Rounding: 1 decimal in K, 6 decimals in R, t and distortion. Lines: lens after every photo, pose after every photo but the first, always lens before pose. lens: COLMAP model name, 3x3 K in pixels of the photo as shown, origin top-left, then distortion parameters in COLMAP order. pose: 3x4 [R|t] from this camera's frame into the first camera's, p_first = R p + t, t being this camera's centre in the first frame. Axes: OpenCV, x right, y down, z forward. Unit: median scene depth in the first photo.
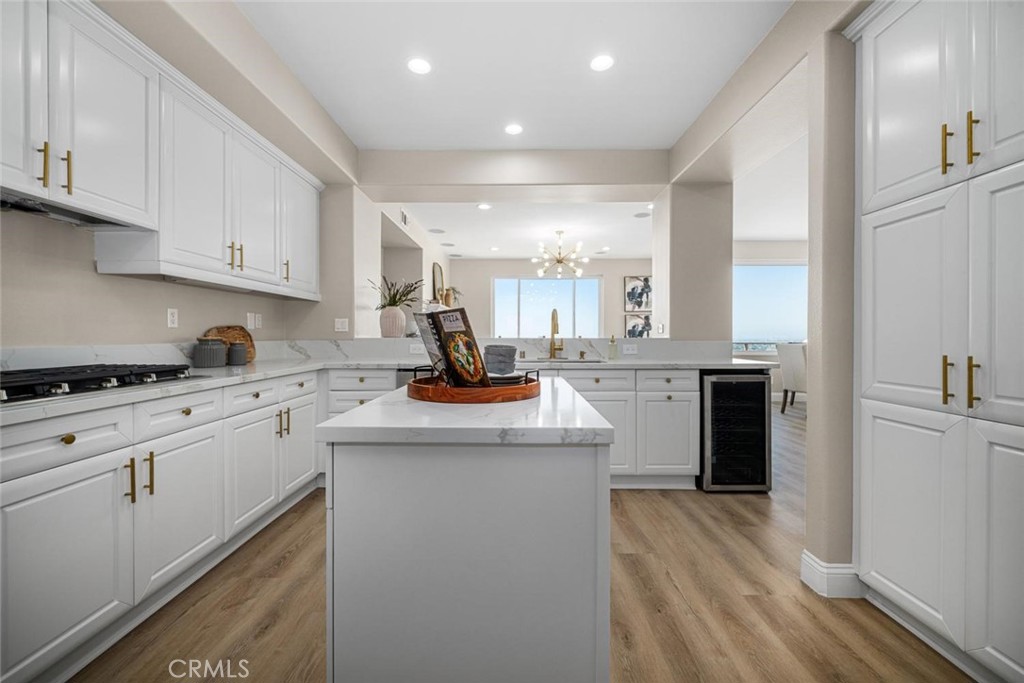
lens RADIAL K [[407.2, 0, 512.9], [0, 407.2, 339.2], [0, 0, 1]] dist [0.000467, -0.000134]
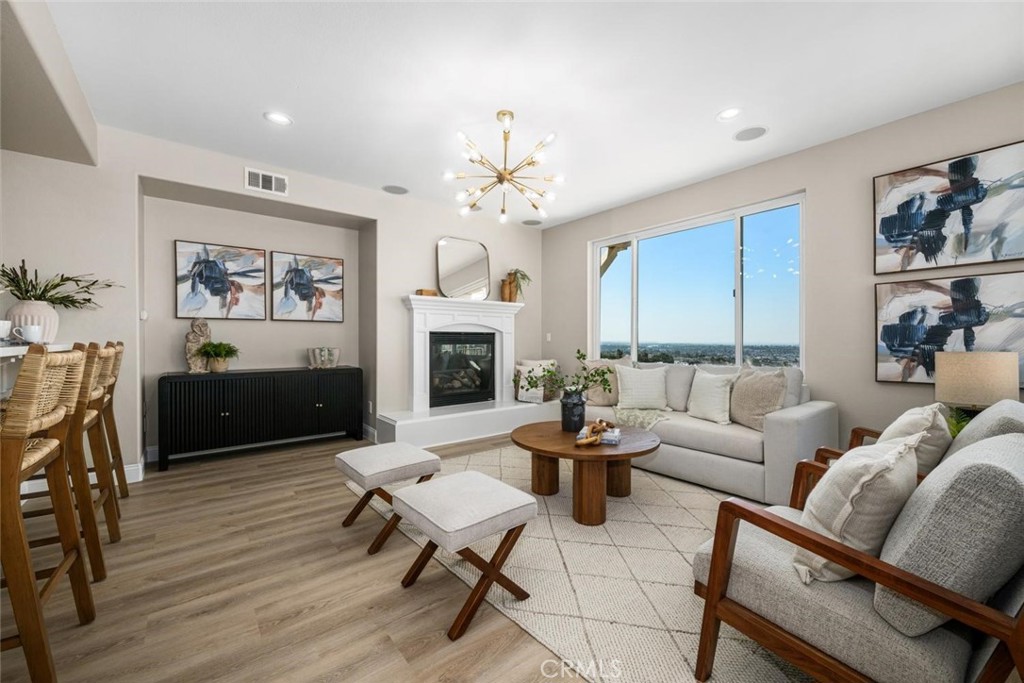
lens RADIAL K [[407.6, 0, 511.5], [0, 407.6, 342.9], [0, 0, 1]] dist [0.000025, -0.000163]
pose [[0.632654, 0.005331, -0.774416, 0.871161], [-0.006806, 0.999976, 0.001324, -0.016090], [0.774405, 0.004433, 0.632675, 1.308523]]
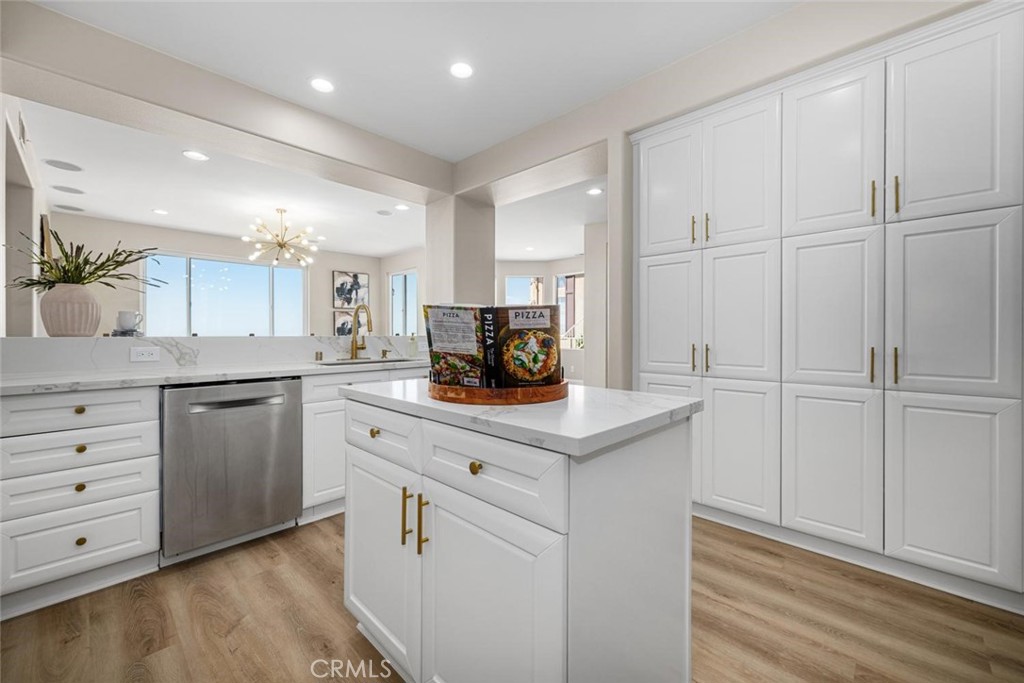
lens RADIAL K [[407.2, 0, 512.9], [0, 407.2, 339.2], [0, 0, 1]] dist [0.000467, -0.000134]
pose [[0.685691, -0.010070, 0.727823, -0.312311], [0.006369, 0.999949, 0.007835, -0.000638], [-0.727865, -0.000737, 0.685720, 0.135084]]
